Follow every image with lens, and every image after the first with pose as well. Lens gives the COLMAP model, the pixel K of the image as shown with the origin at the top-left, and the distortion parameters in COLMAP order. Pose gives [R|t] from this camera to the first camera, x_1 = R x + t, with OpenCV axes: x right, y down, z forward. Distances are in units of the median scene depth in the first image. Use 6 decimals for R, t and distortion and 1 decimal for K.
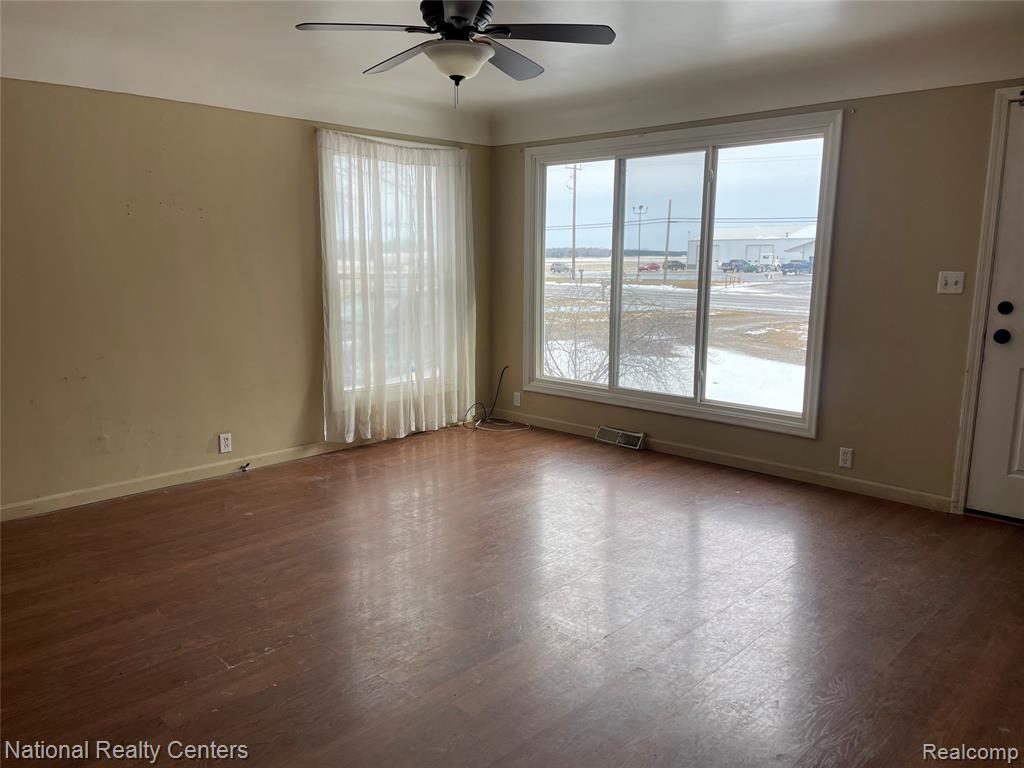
lens RADIAL K [[772.6, 0, 509.4], [0, 772.6, 390.1], [0, 0, 1]] dist [0.090884, -0.102451]
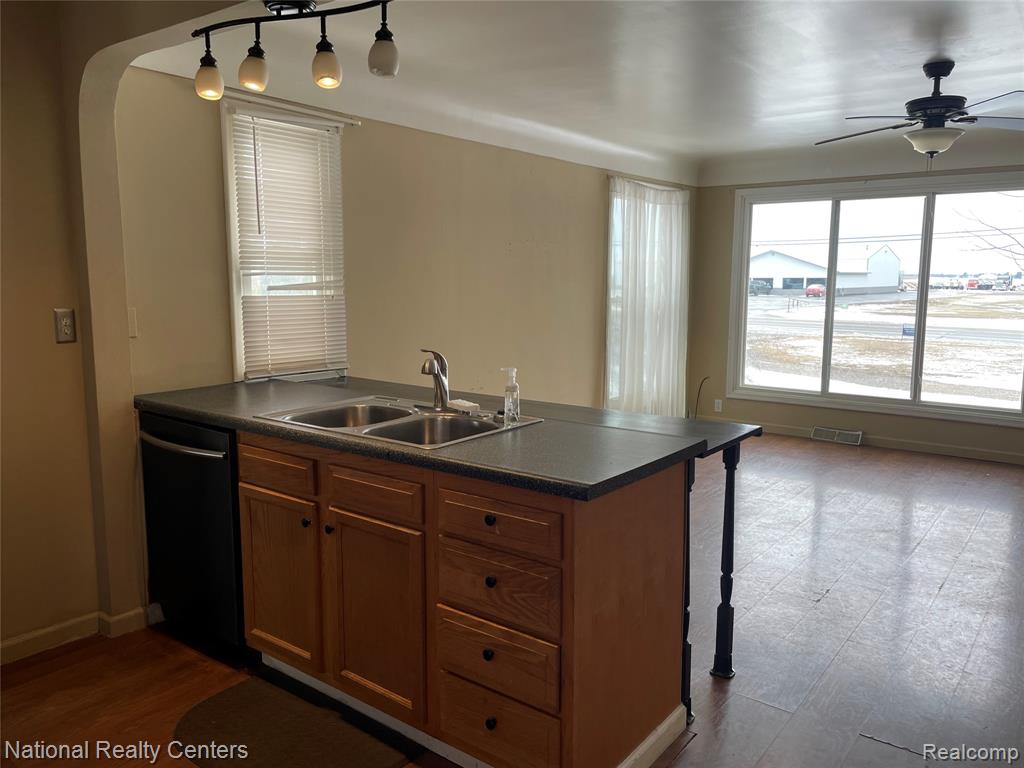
lens RADIAL K [[772.6, 0, 516.1], [0, 772.6, 381.4], [0, 0, 1]] dist [0.090884, -0.102451]
pose [[0.993151, -0.015705, 0.115774, -0.509334], [0.019767, 0.999226, -0.034021, 0.010797], [-0.115150, 0.036076, 0.992693, -0.127874]]
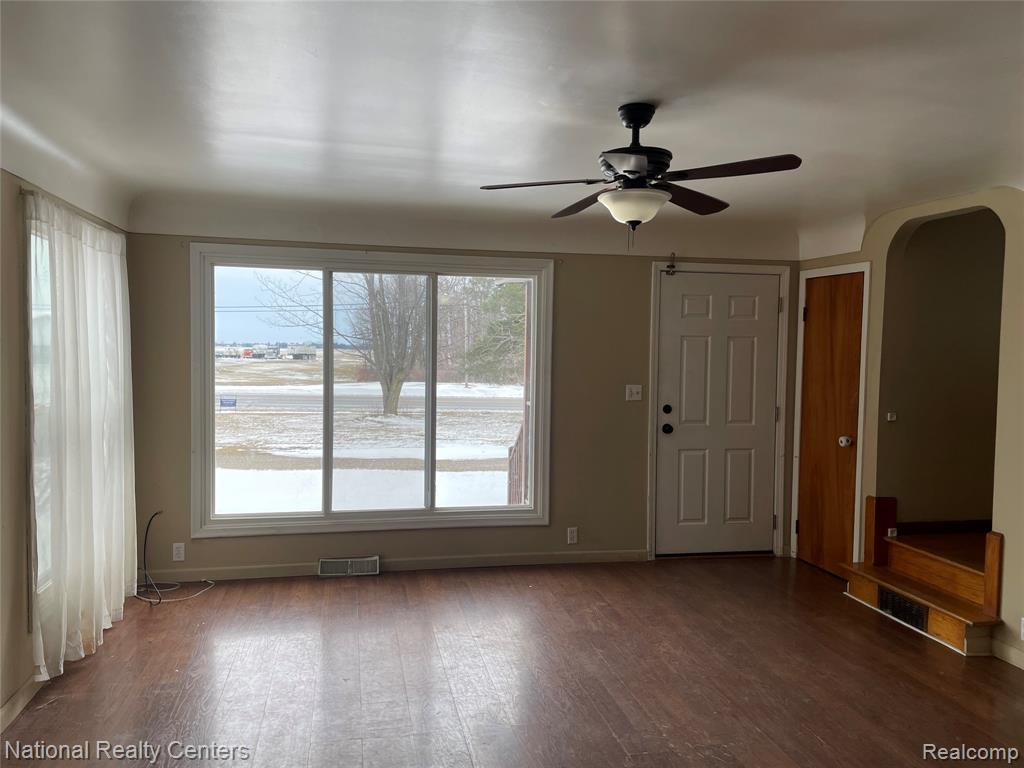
lens RADIAL K [[772.6, 0, 502.4], [0, 772.6, 380.1], [0, 0, 1]] dist [0.090884, -0.102451]
pose [[0.567498, -0.030535, 0.822809, -0.544810], [0.129851, 0.990126, -0.052815, -0.091534], [-0.813071, 0.136815, 0.565859, 0.324610]]
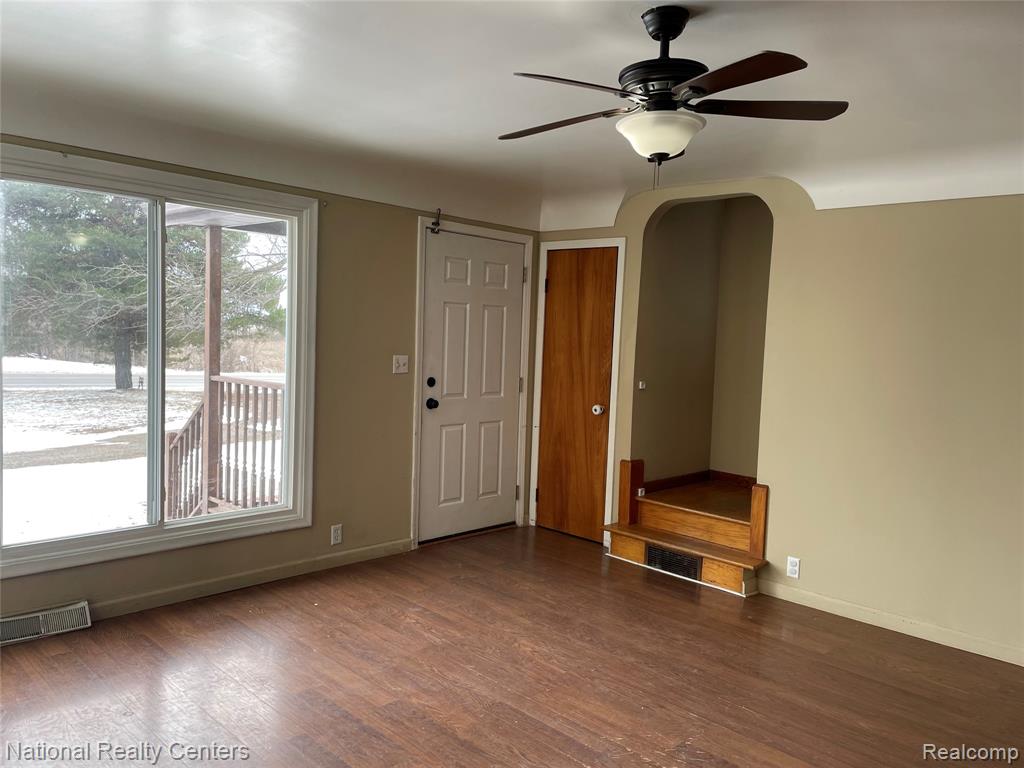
lens RADIAL K [[772.6, 0, 511.1], [0, 772.6, 387.4], [0, 0, 1]] dist [0.090884, -0.102451]
pose [[0.010422, -0.075842, 0.997065, -0.501970], [0.133362, 0.988317, 0.073783, -0.131042], [-0.991013, 0.132202, 0.020415, 0.636340]]
